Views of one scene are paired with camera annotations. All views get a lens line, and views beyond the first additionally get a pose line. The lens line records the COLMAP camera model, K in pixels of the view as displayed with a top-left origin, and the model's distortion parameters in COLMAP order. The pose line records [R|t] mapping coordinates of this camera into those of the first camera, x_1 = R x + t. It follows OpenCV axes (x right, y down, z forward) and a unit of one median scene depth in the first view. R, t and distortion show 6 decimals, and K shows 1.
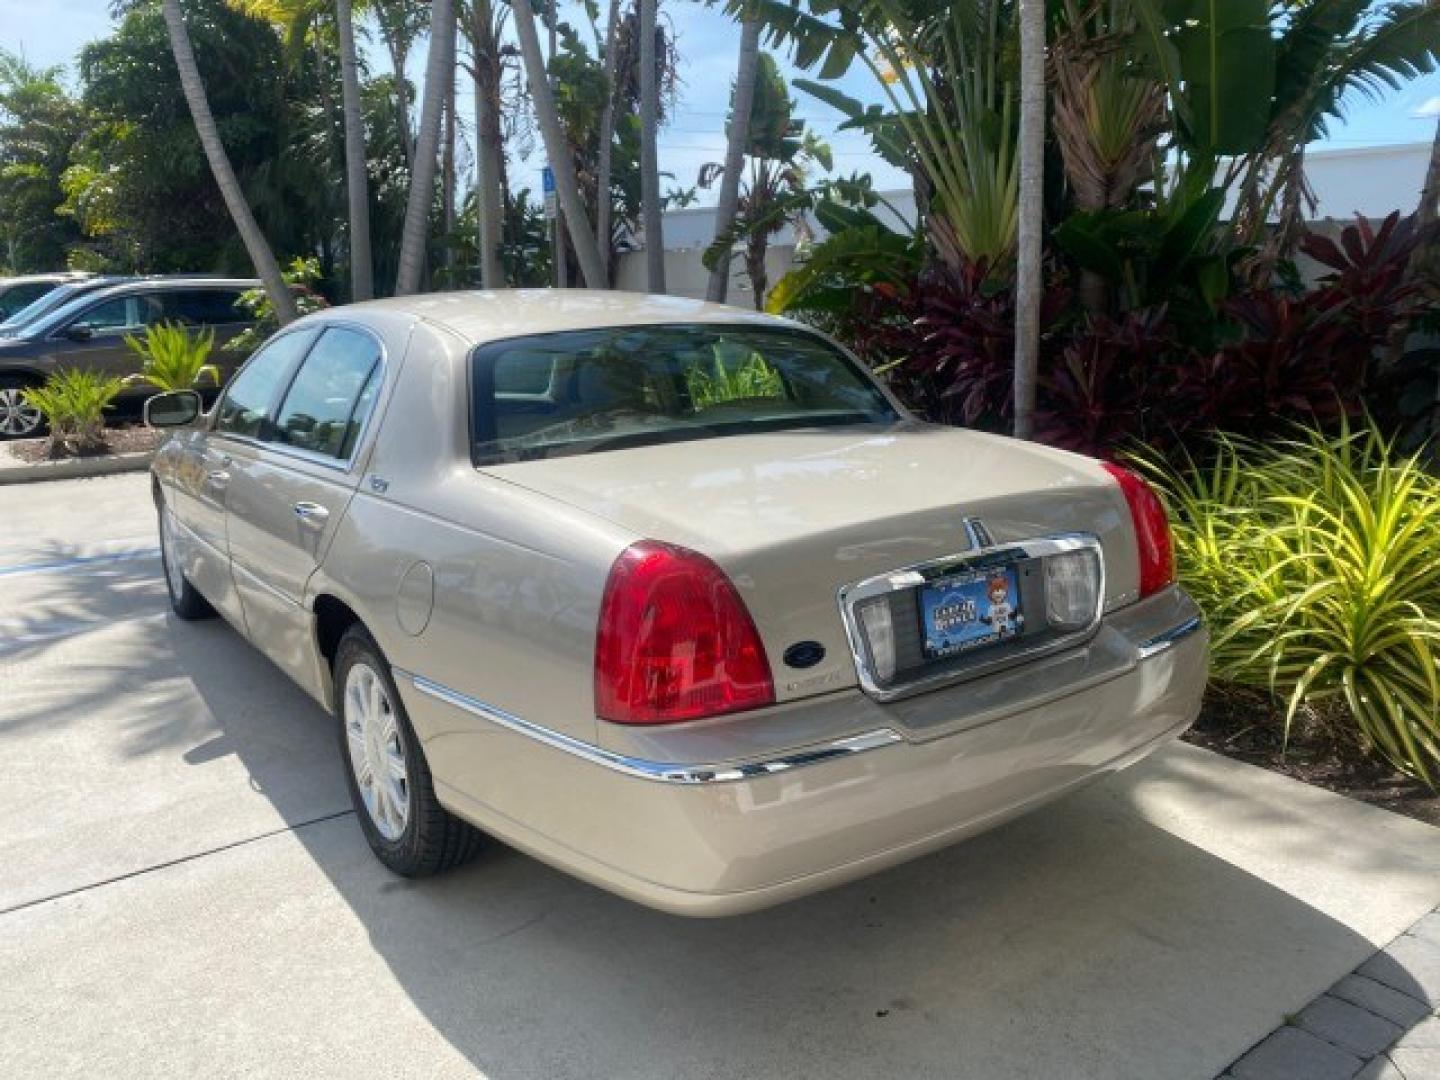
lens RADIAL K [[1125.3, 0, 717.5], [0, 1125.3, 535.8], [0, 0, 1]] dist [0.001097, 0.005840]
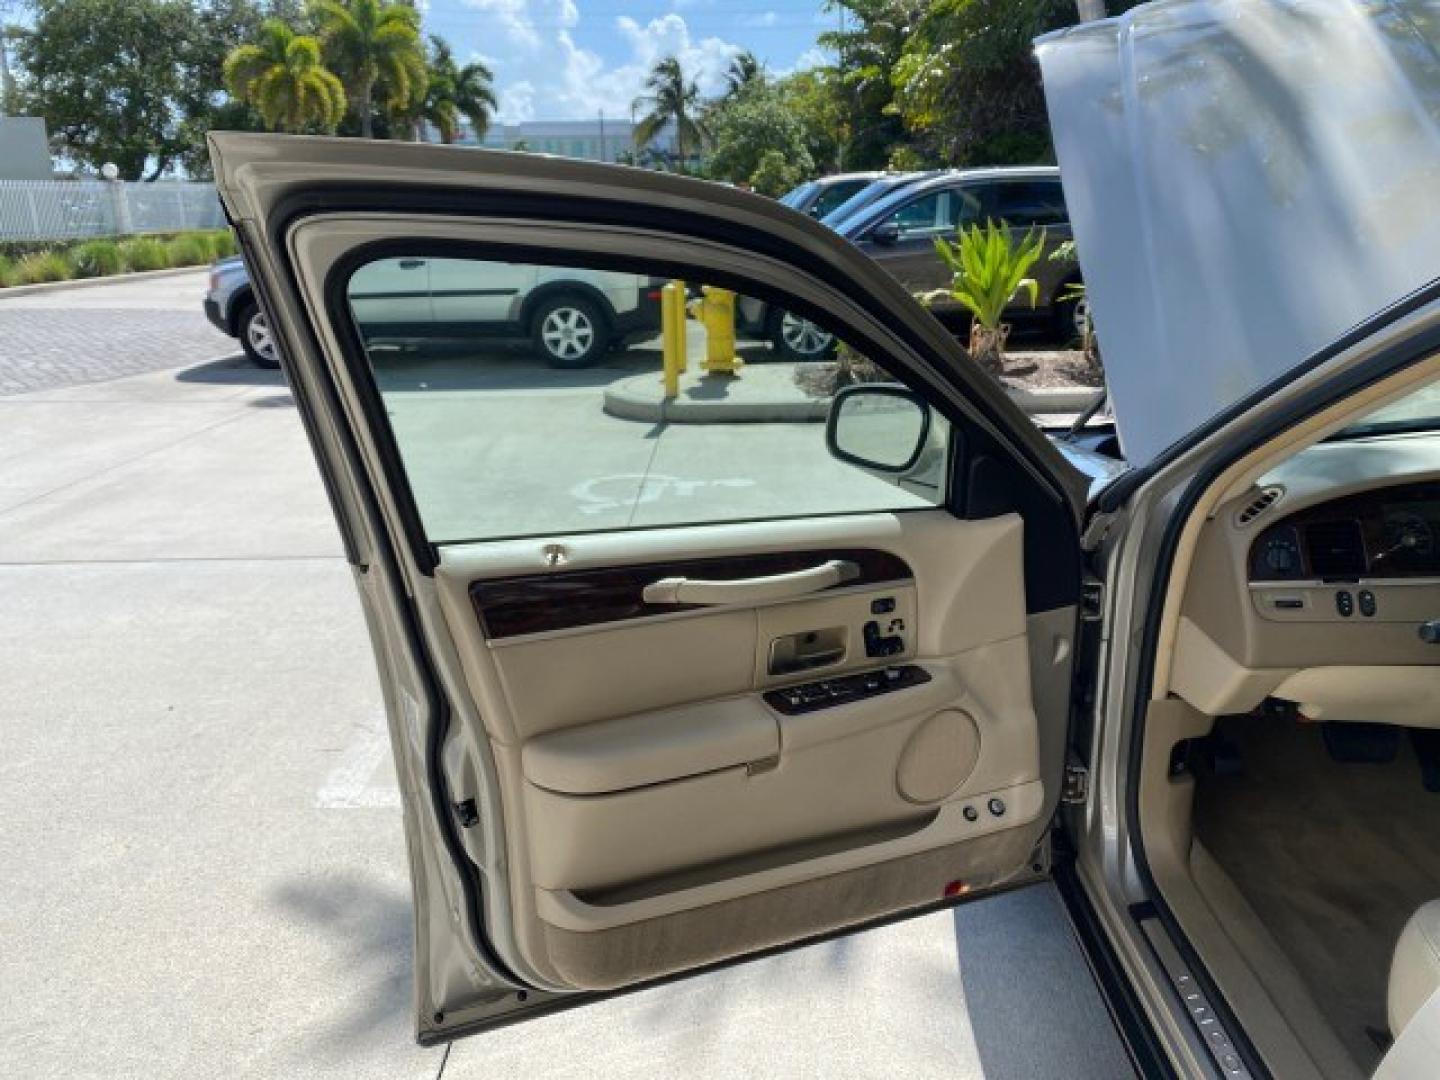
lens RADIAL K [[1106.5, 0, 720.0], [0, 1106.5, 540.0], [0, 0, 1]] dist [0.001542, 0.003411]
pose [[0.793991, 0.171186, -0.583330, -0.194378], [-0.119779, 0.984778, 0.125960, -0.060602], [0.596013, -0.030140, 0.802409, 0.346670]]
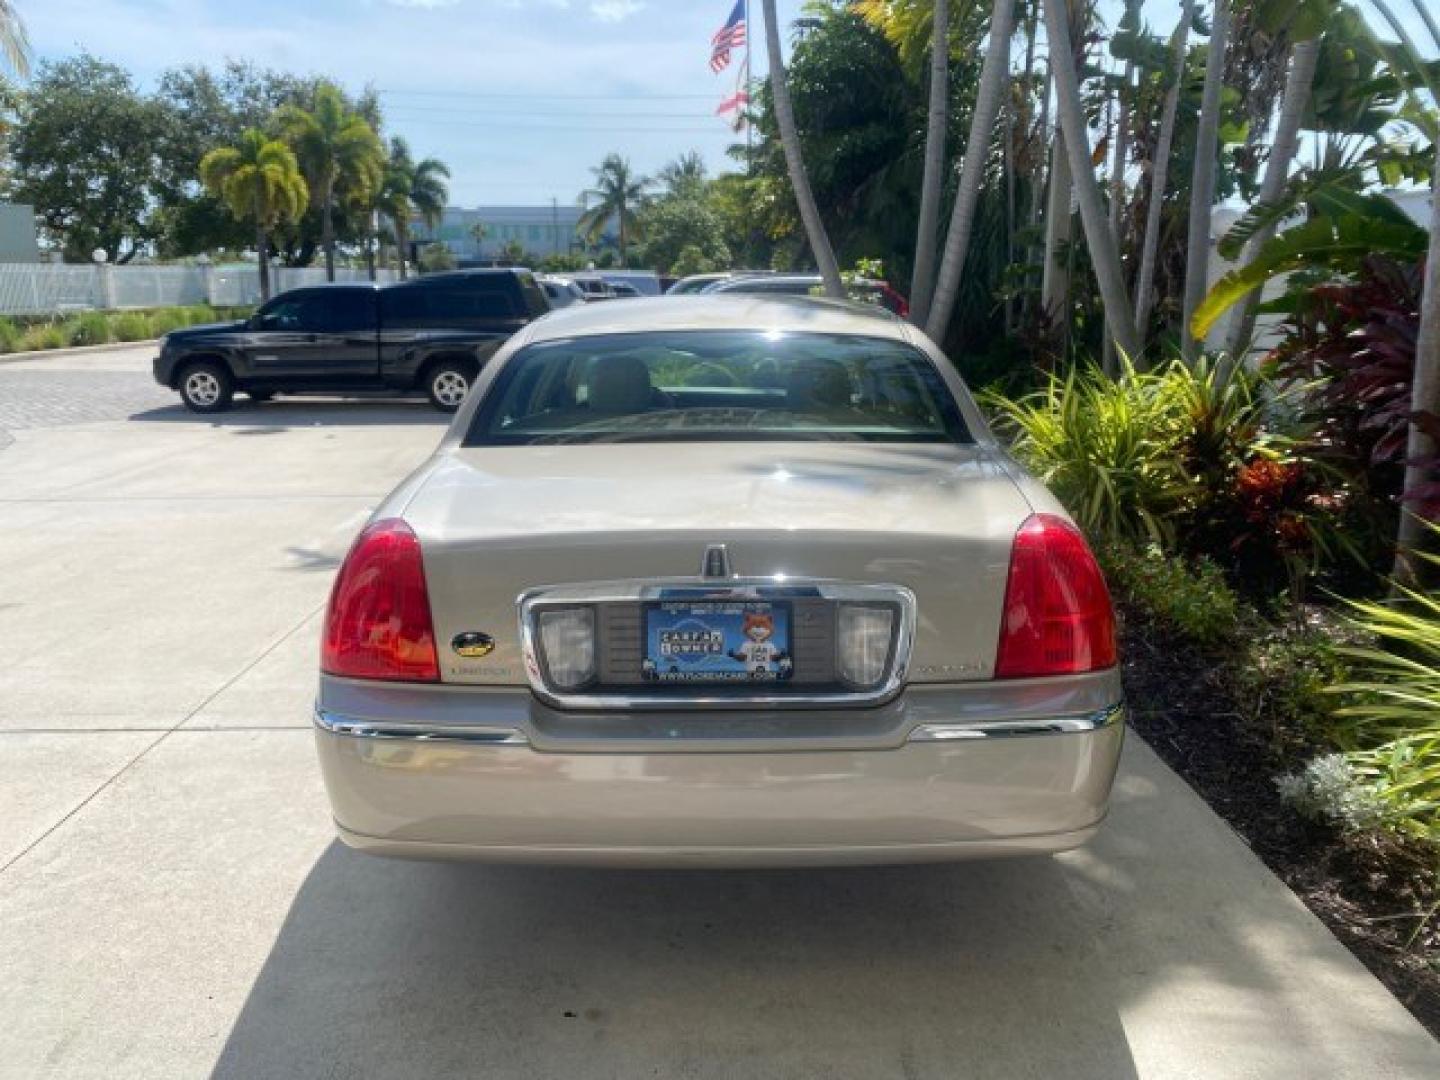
lens RADIAL K [[1123.6, 0, 715.2], [0, 1123.6, 539.3], [0, 0, 1]] dist [0.003827, 0.002470]
pose [[0.811310, 0.134998, -0.568816, 0.215920], [-0.130282, 0.990256, 0.049196, -0.018844], [0.569915, 0.034194, 0.820992, 0.063463]]
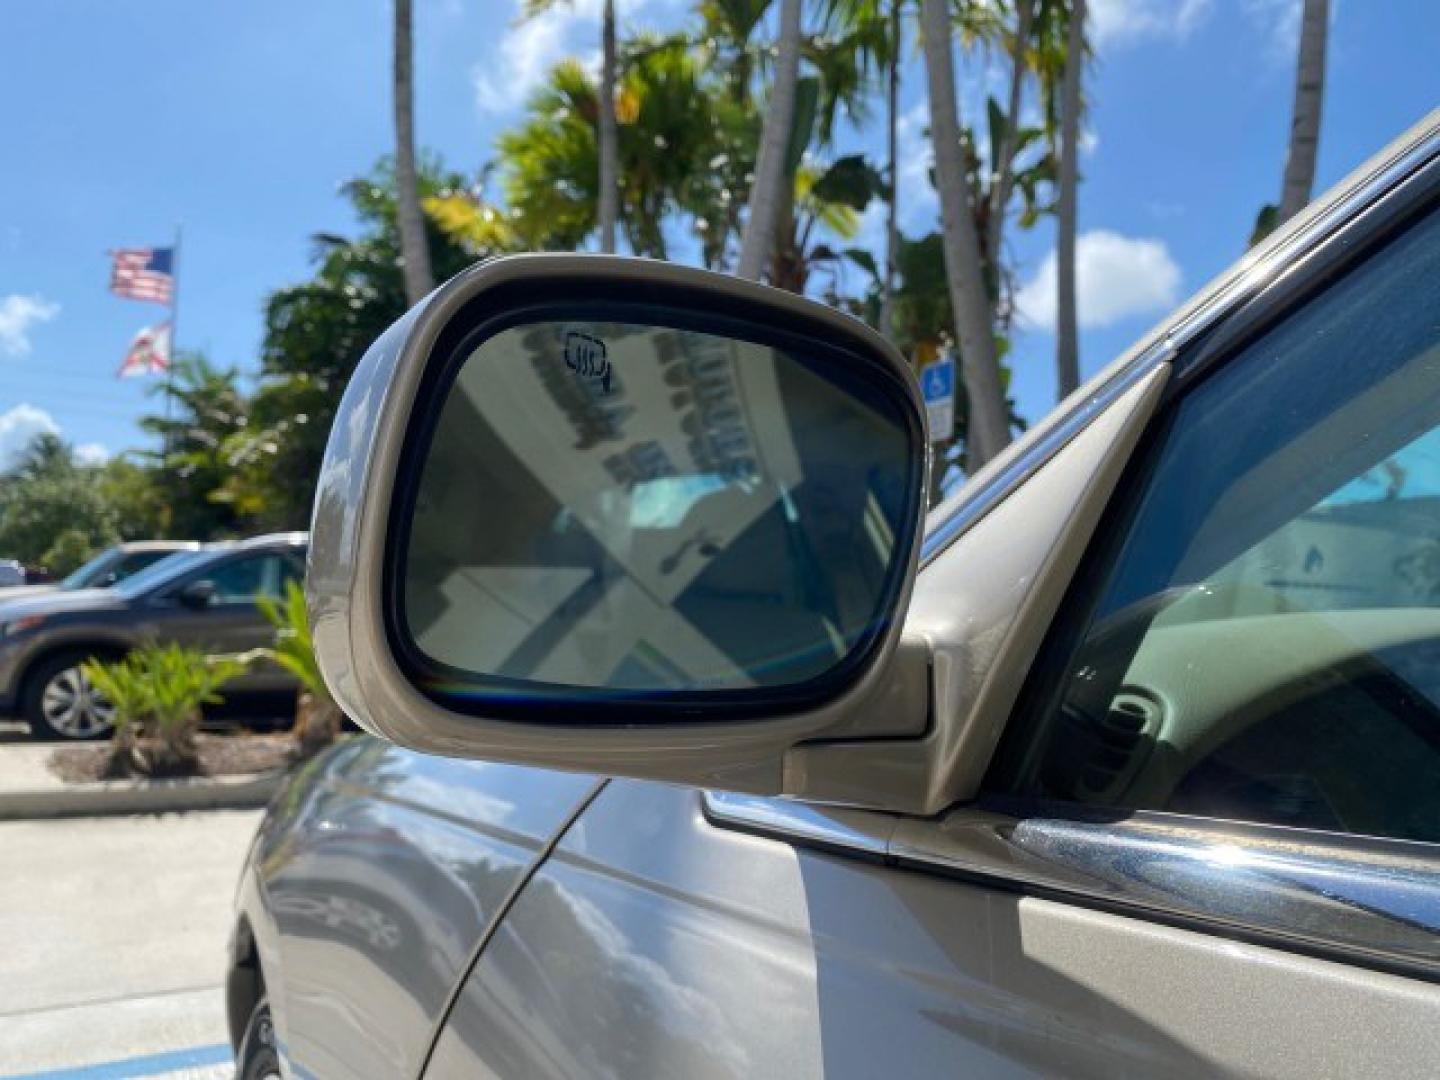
lens RADIAL K [[1122.6, 0, 712.2], [0, 1122.6, 544.7], [0, 0, 1]] dist [0.000699, 0.003684]
pose [[0.994355, 0.041544, -0.097632, -0.246548], [-0.067880, 0.956293, -0.284424, -0.045140], [0.081548, 0.289445, 0.953714, 0.480331]]
